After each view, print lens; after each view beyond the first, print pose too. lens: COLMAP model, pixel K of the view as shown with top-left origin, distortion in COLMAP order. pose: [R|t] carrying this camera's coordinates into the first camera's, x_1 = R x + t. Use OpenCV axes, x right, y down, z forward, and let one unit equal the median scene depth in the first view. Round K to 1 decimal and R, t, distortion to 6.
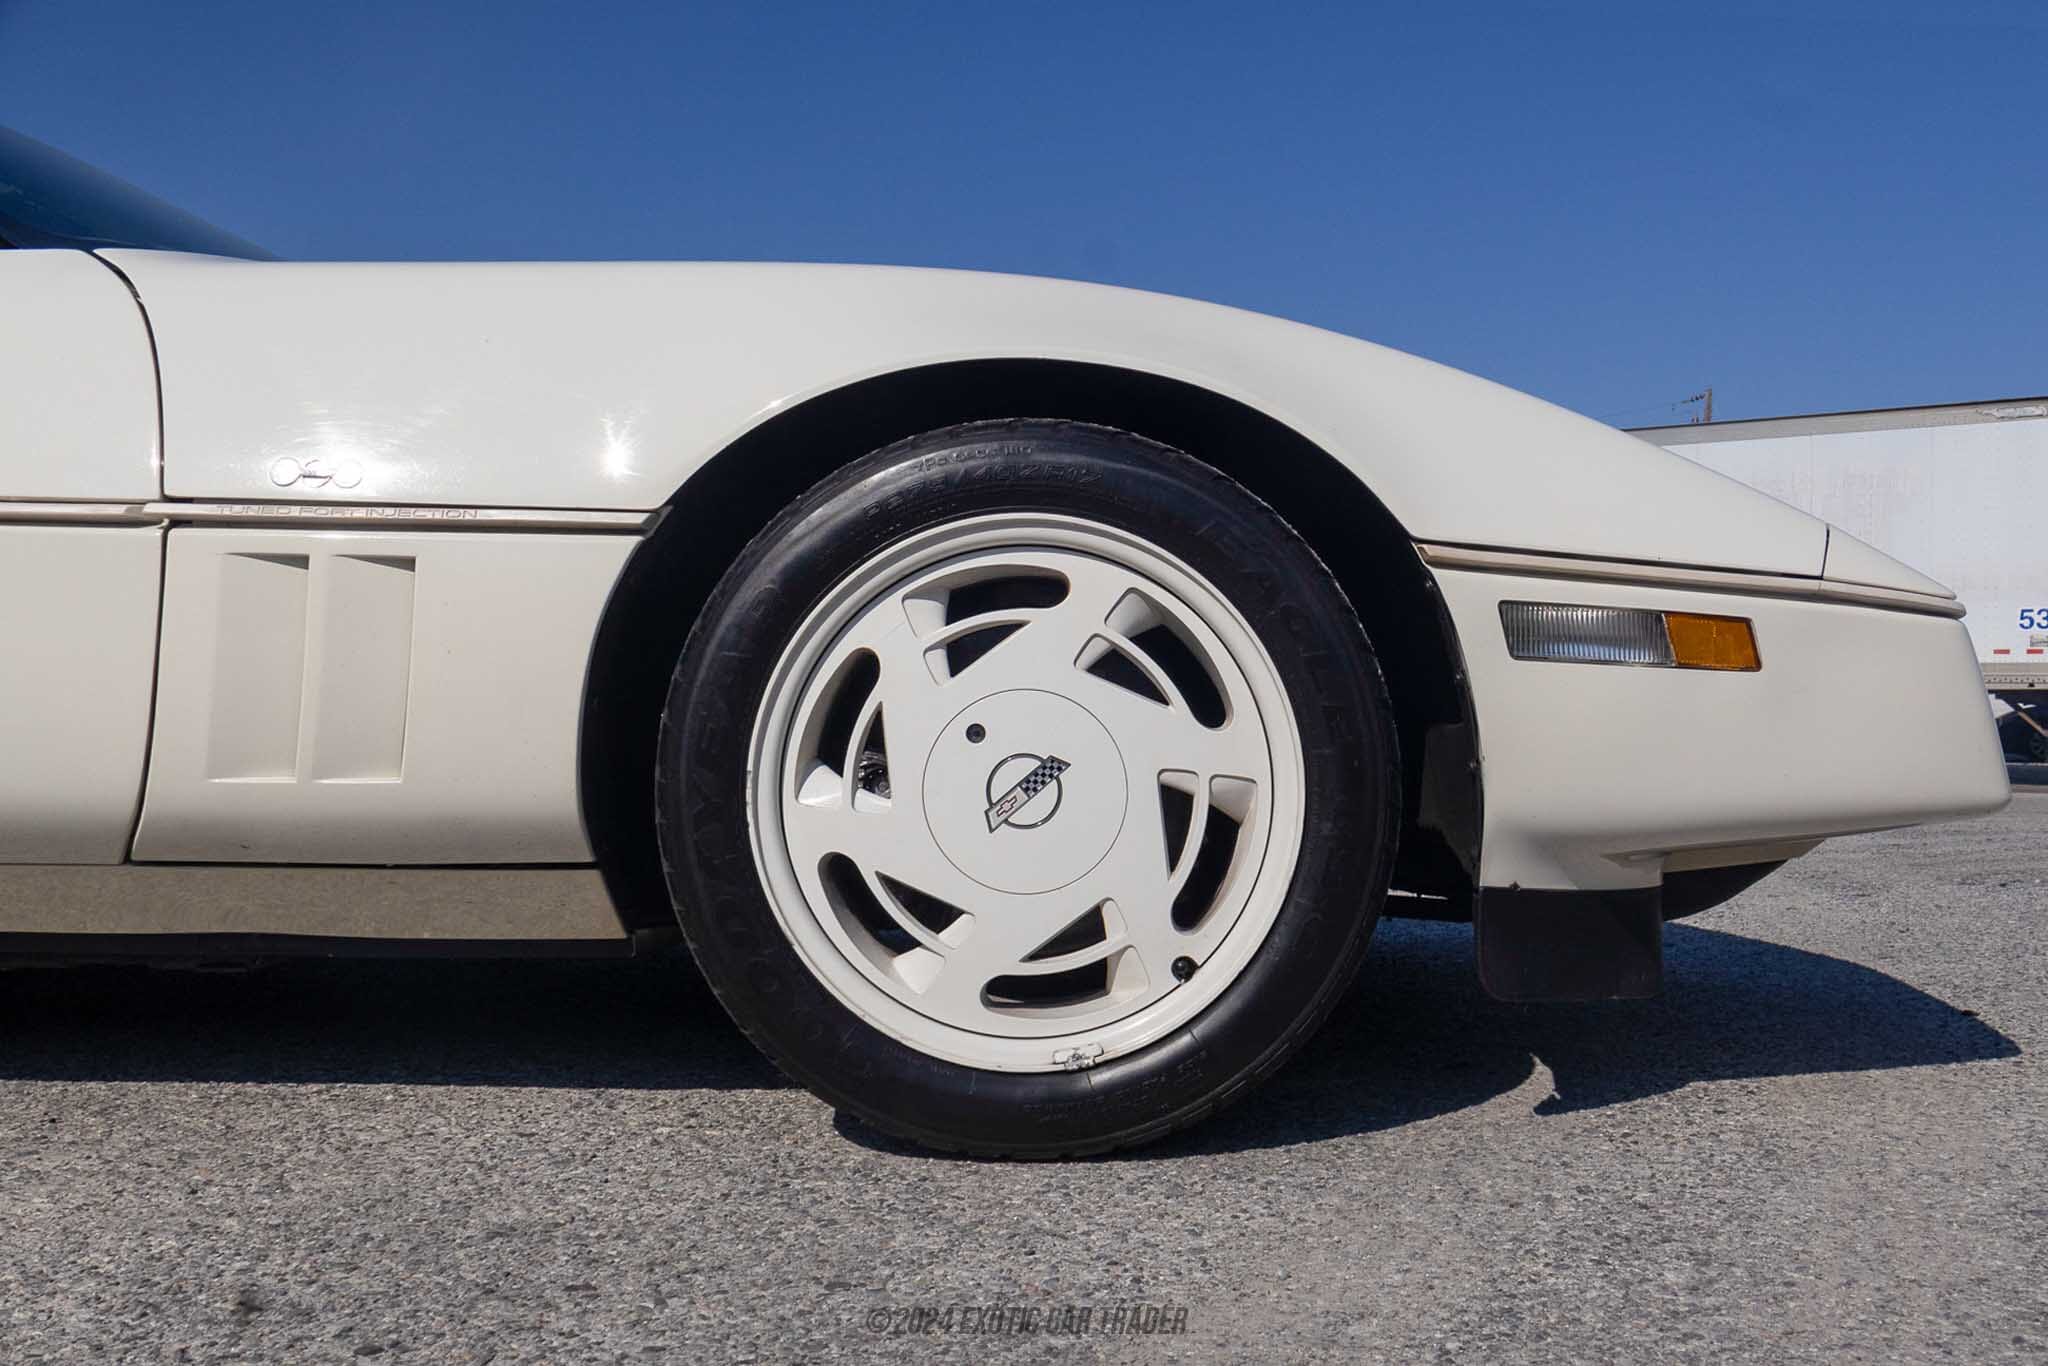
lens RADIAL K [[1855.3, 0, 1030.3], [0, 1855.3, 701.5], [0, 0, 1]] dist [-0.006983, 0.024607]
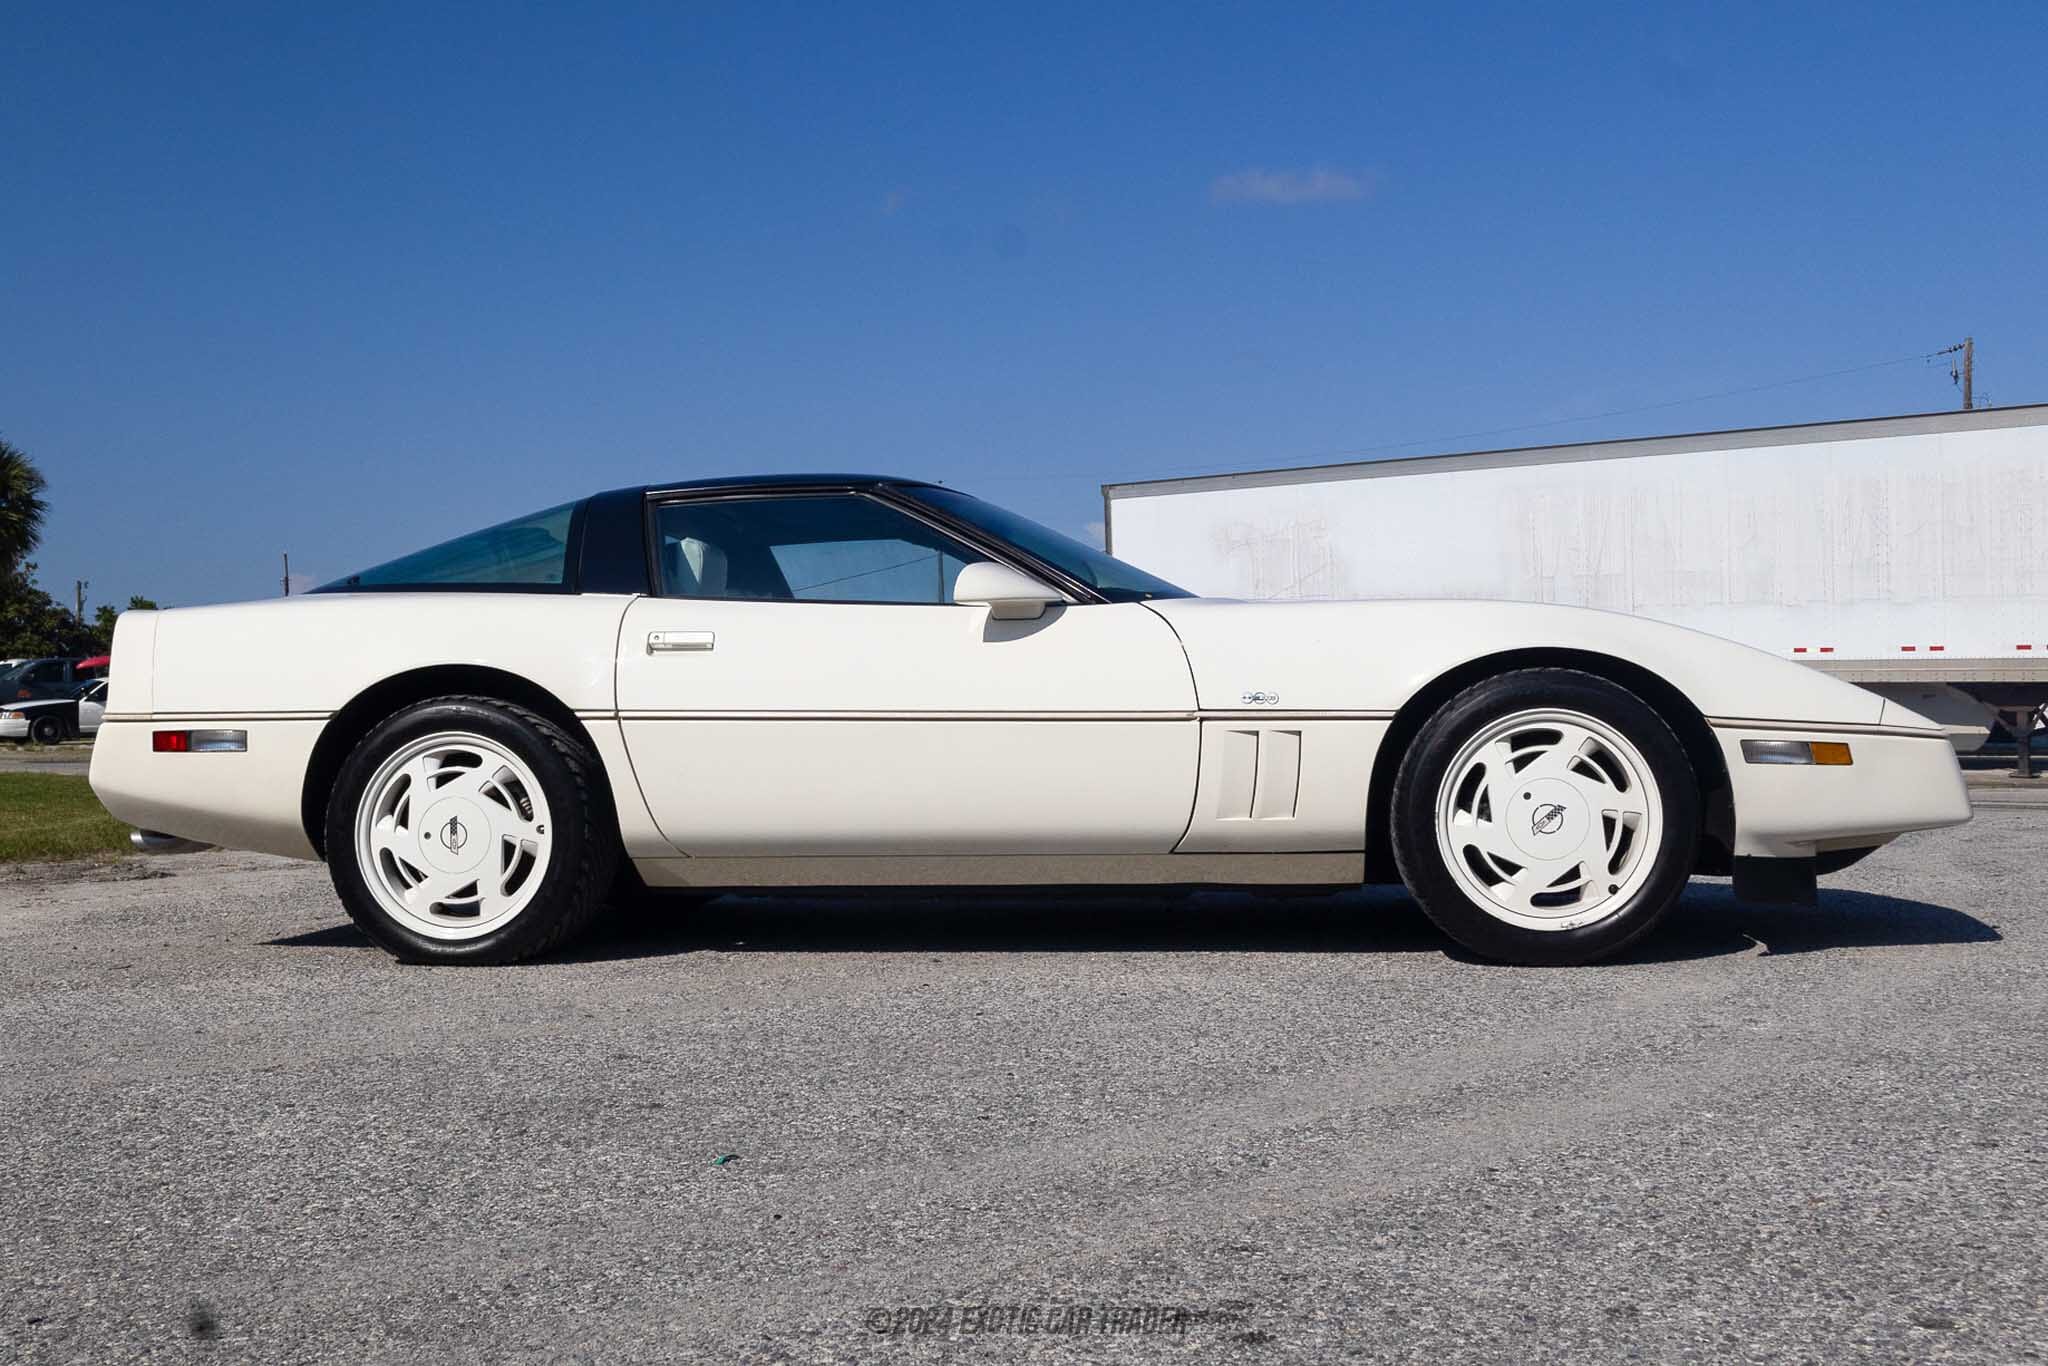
lens RADIAL K [[1936.8, 0, 1013.9], [0, 1936.8, 701.8], [0, 0, 1]] dist [0.012272, 0.000000]
pose [[0.996182, -0.020159, -0.084943, -0.492383], [0.019745, 0.999789, -0.005719, -0.108546], [0.085040, 0.004020, 0.996369, -1.662468]]
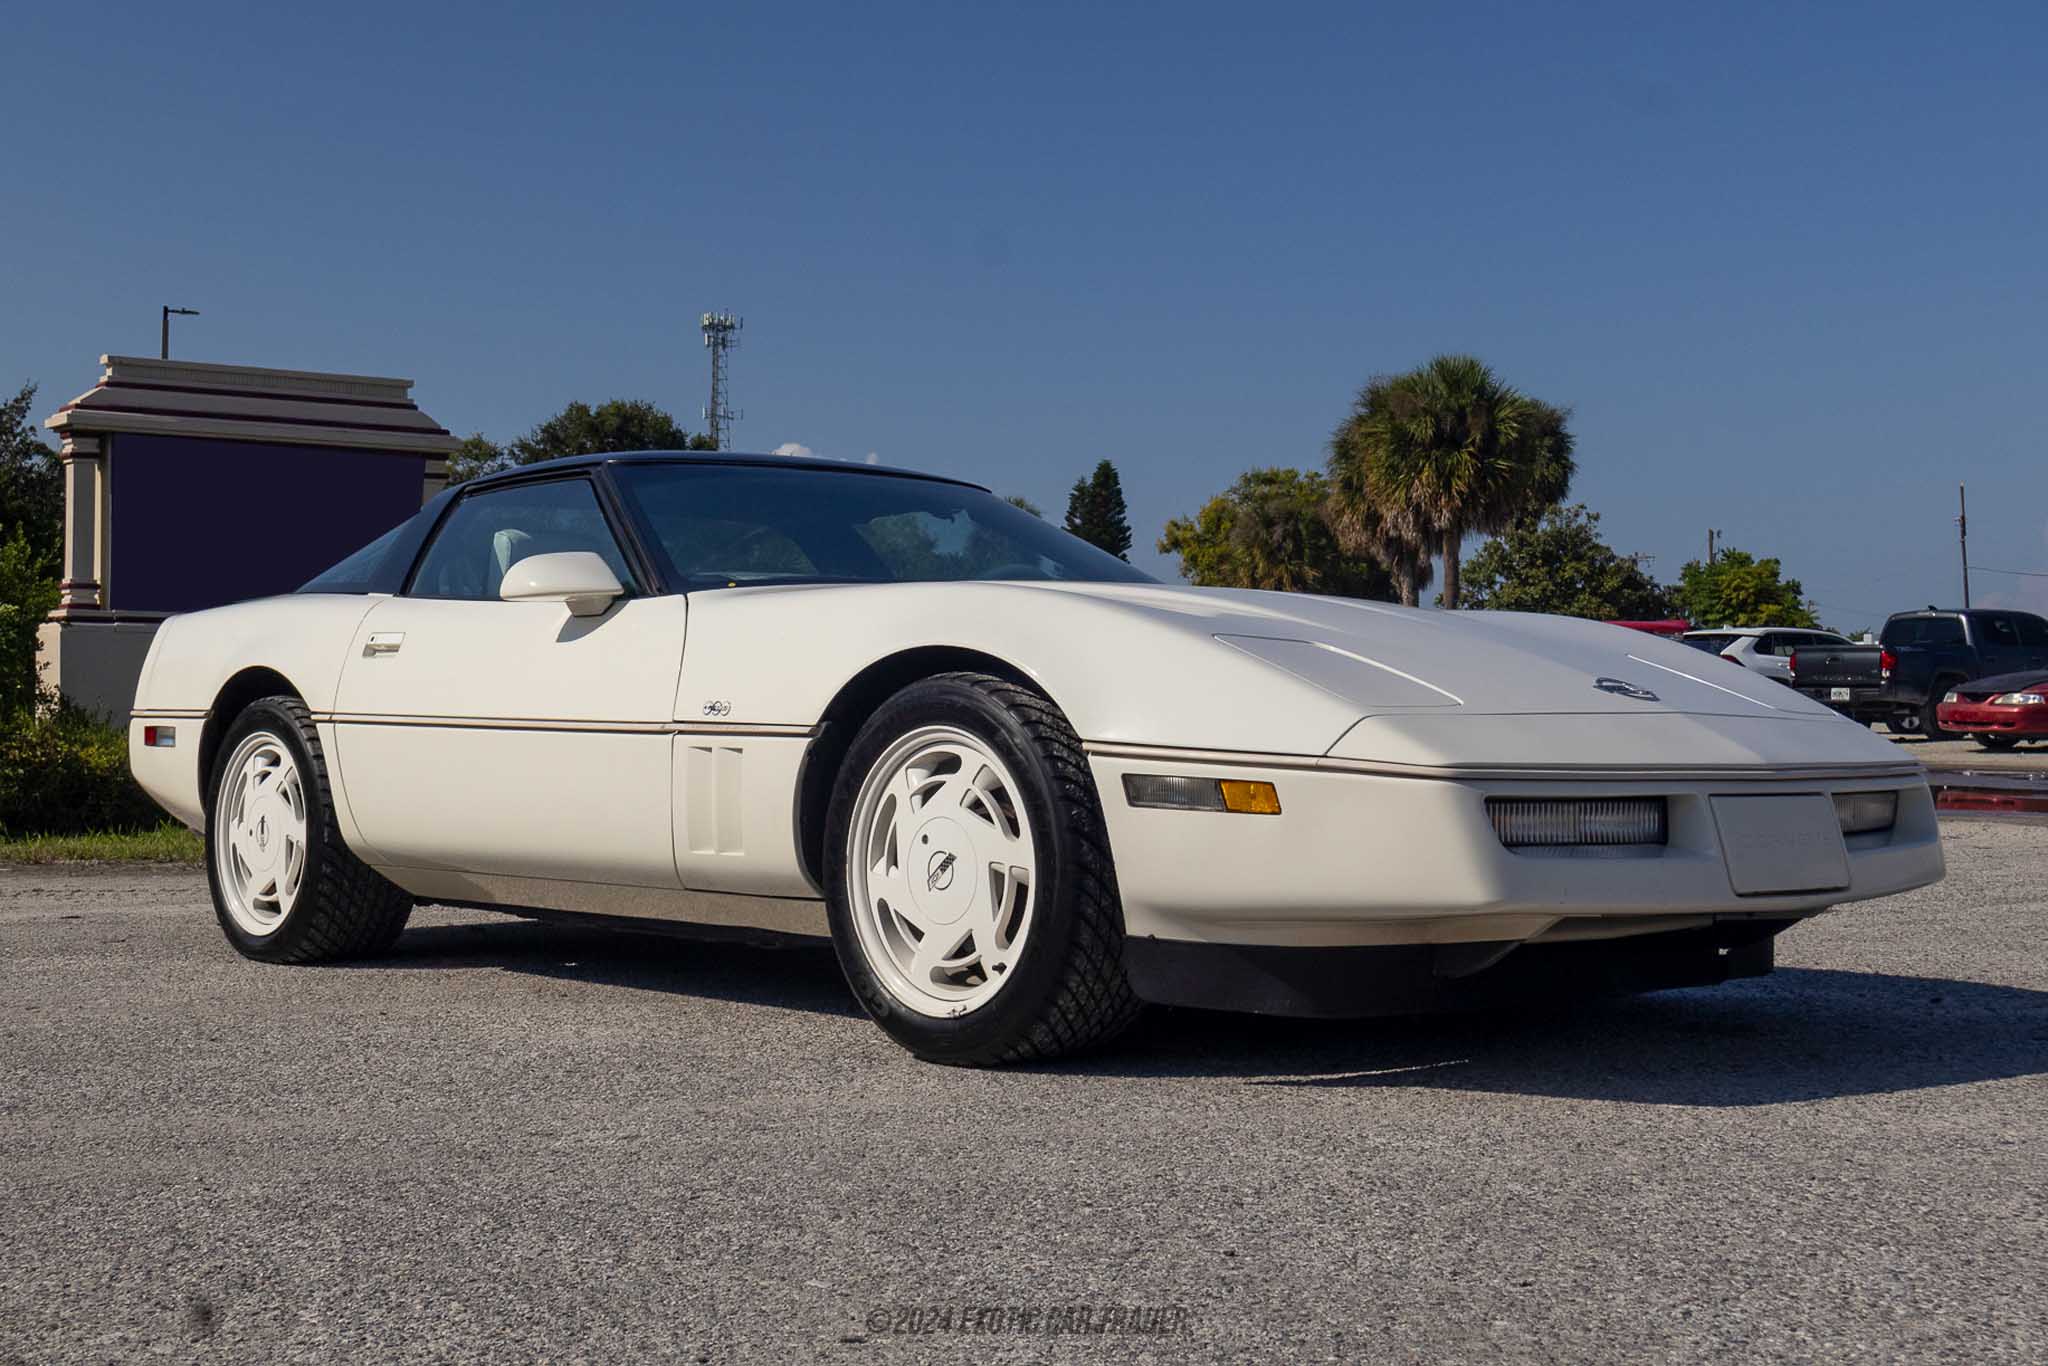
lens RADIAL K [[2447.4, 0, 1029.0], [0, 2447.4, 686.0], [0, 0, 1]] dist [0.108018, 0.000000]
pose [[0.700534, -0.015723, -0.713446, 1.849775], [0.002950, 0.999813, -0.019136, -0.092598], [0.713613, 0.011301, 0.700449, -0.701688]]
